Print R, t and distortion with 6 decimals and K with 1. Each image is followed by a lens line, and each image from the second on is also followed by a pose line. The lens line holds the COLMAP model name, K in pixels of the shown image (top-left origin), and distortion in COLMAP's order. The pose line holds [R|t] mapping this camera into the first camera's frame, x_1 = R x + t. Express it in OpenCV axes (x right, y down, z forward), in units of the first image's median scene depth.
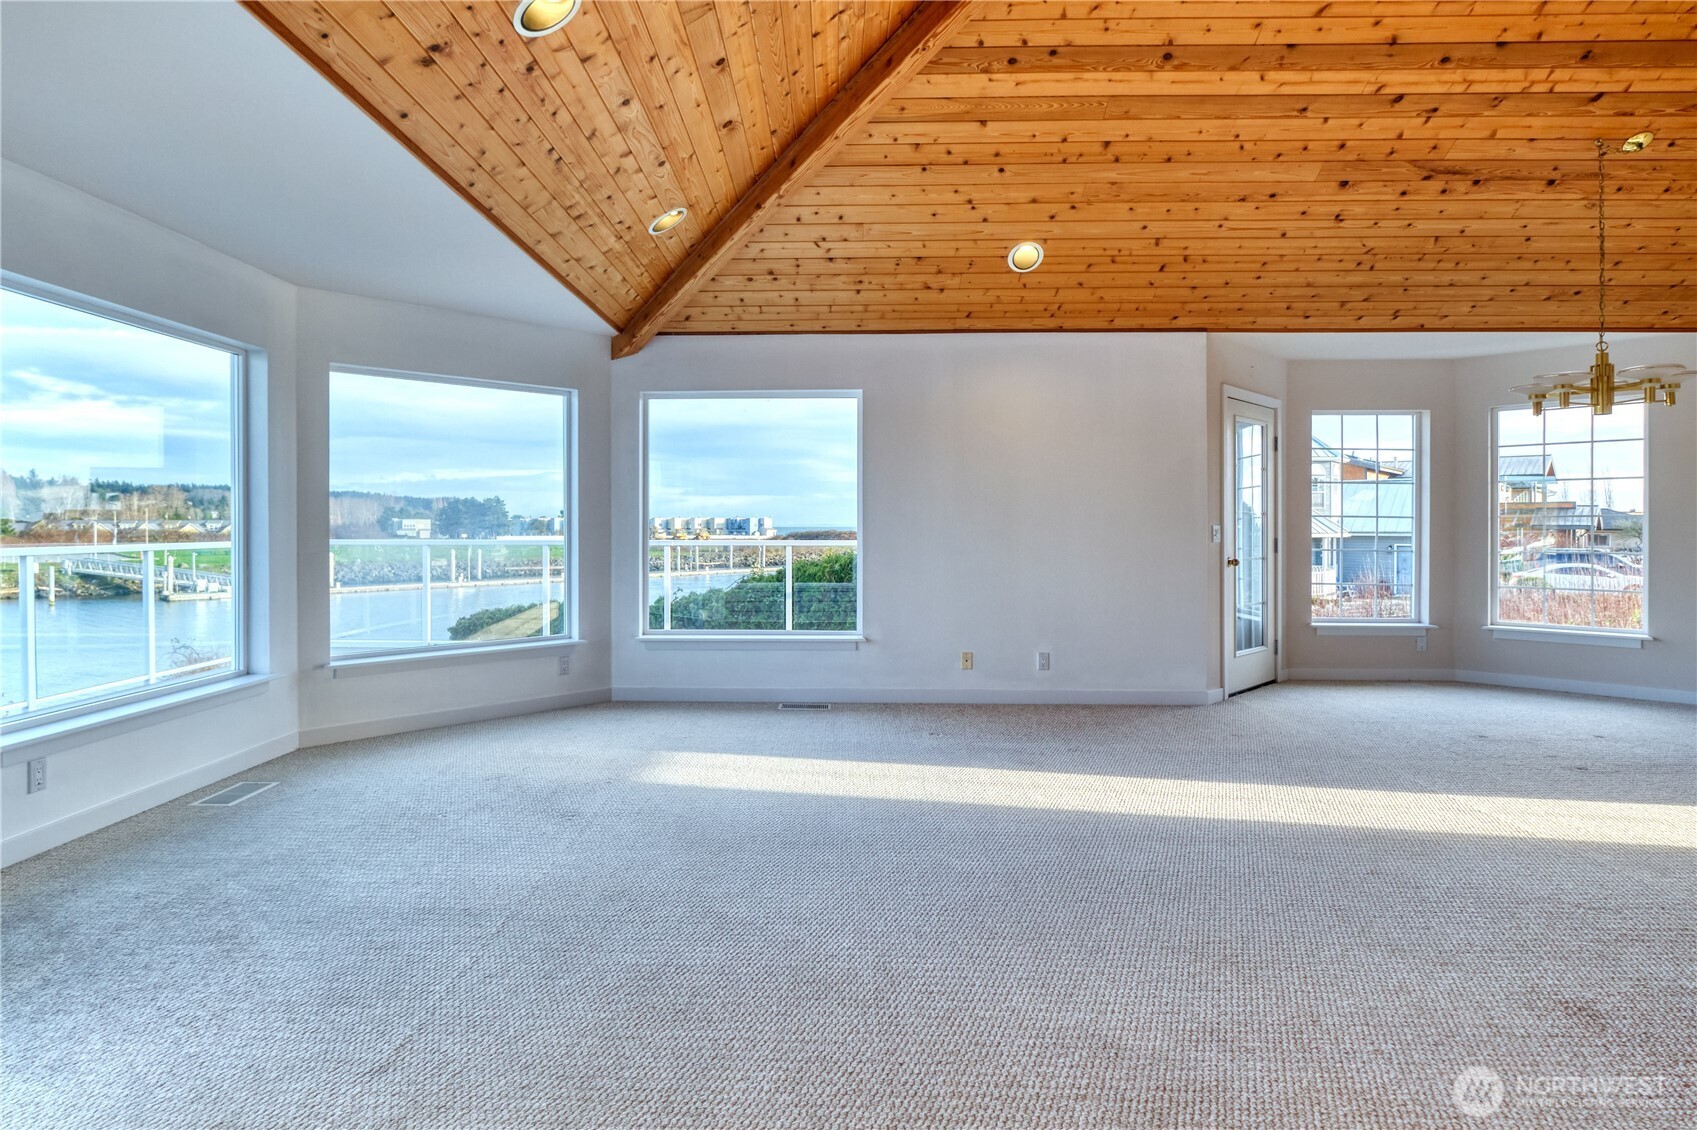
lens RADIAL K [[944.8, 0, 808.2], [0, 944.8, 534.0], [0, 0, 1]] dist [-0.018659, -0.003859]
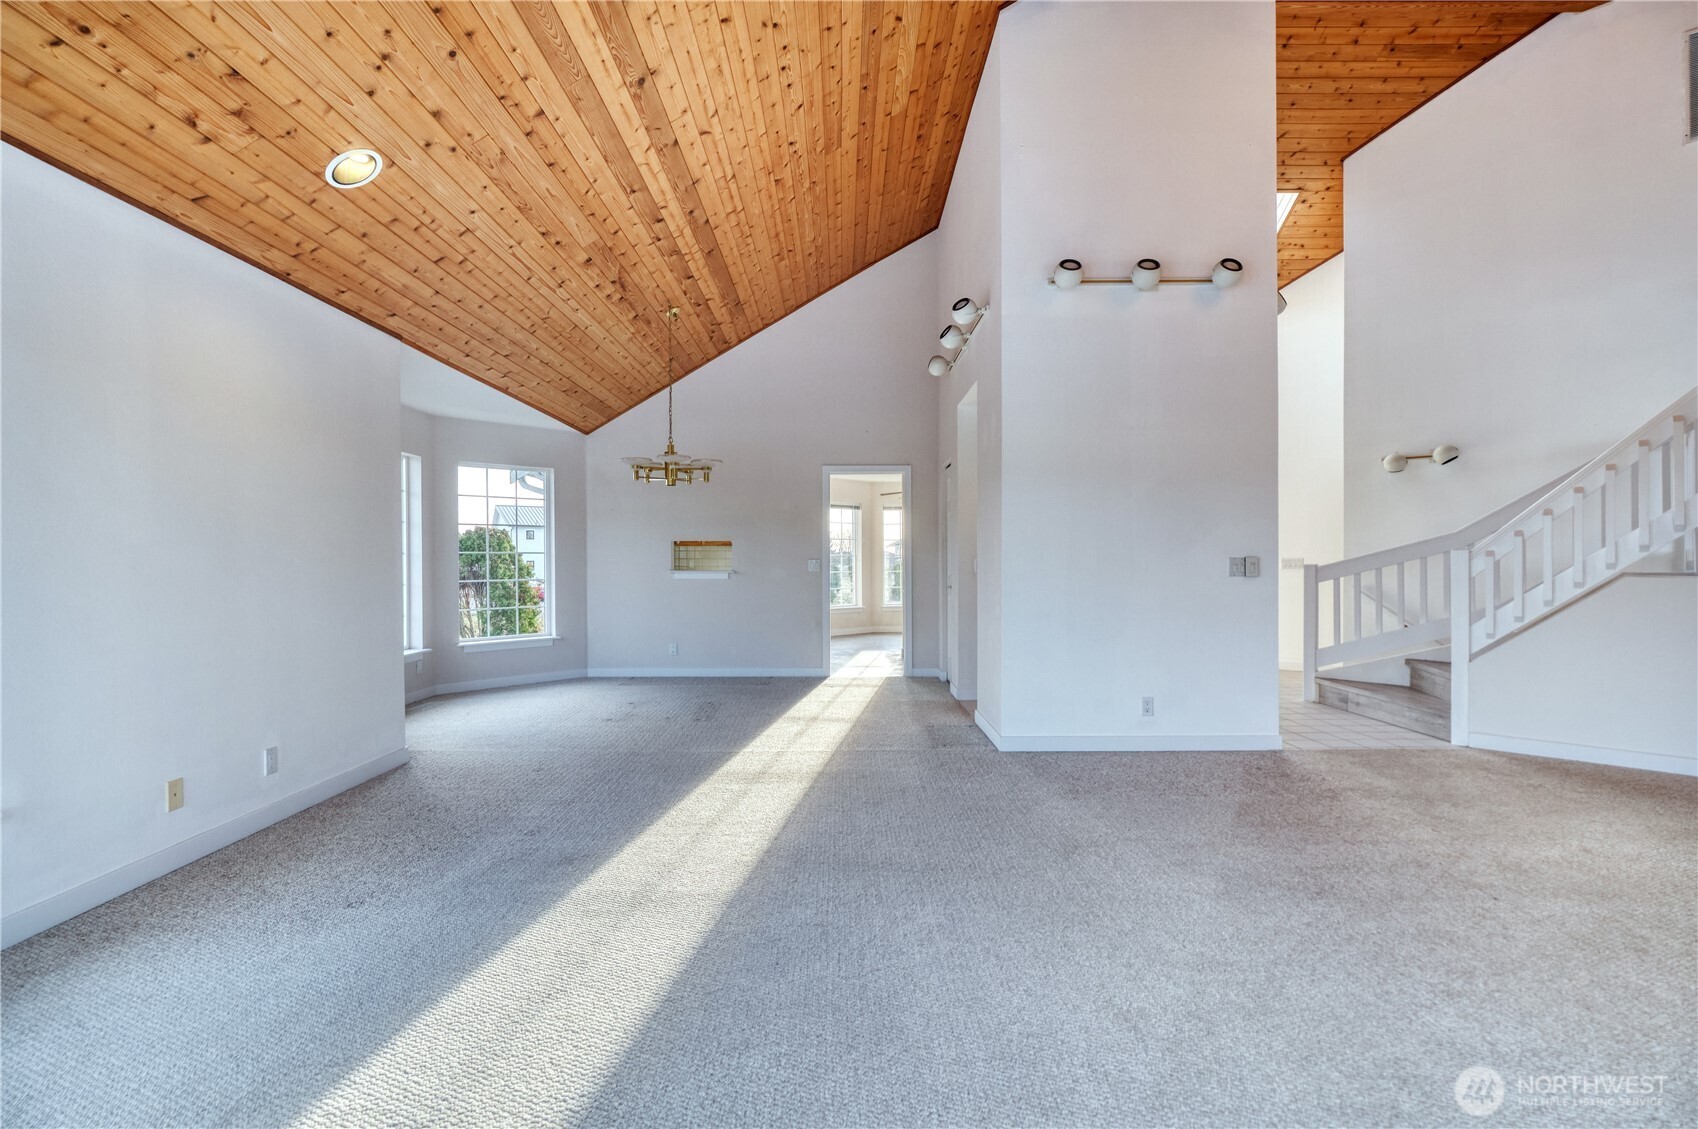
lens RADIAL K [[773.9, 0, 844.5], [0, 773.9, 561.2], [0, 0, 1]] dist [-0.014361, -0.000223]
pose [[-0.069753, -0.001661, 0.997563, -0.331963], [0.014412, 0.999893, 0.002672, -0.003316], [-0.997460, 0.014563, -0.069722, 0.643371]]
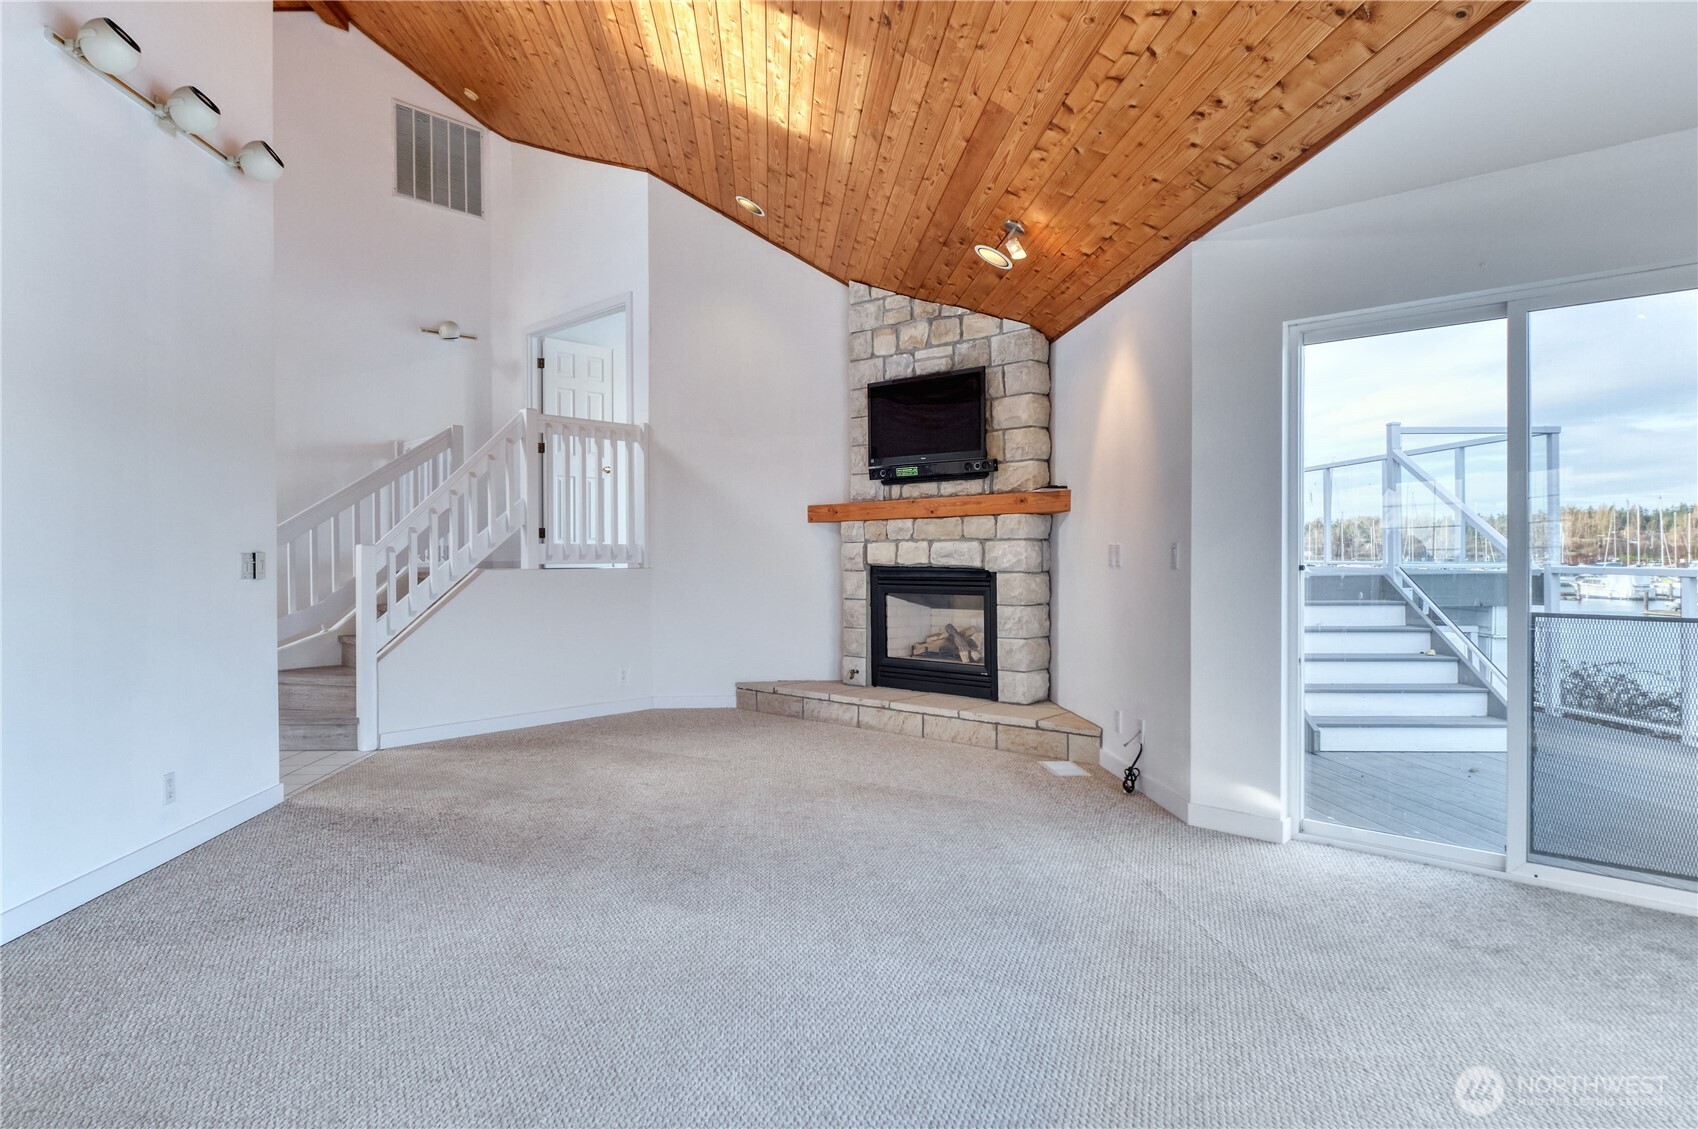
lens RADIAL K [[943.6, 0, 801.2], [0, 943.6, 553.7], [0, 0, 1]] dist [0.001444, 0.000536]
pose [[-0.996771, 0.003881, -0.080198, 0.091809], [0.002724, 0.999891, 0.014521, -0.004282], [0.080245, 0.014256, -0.996673, 0.915222]]
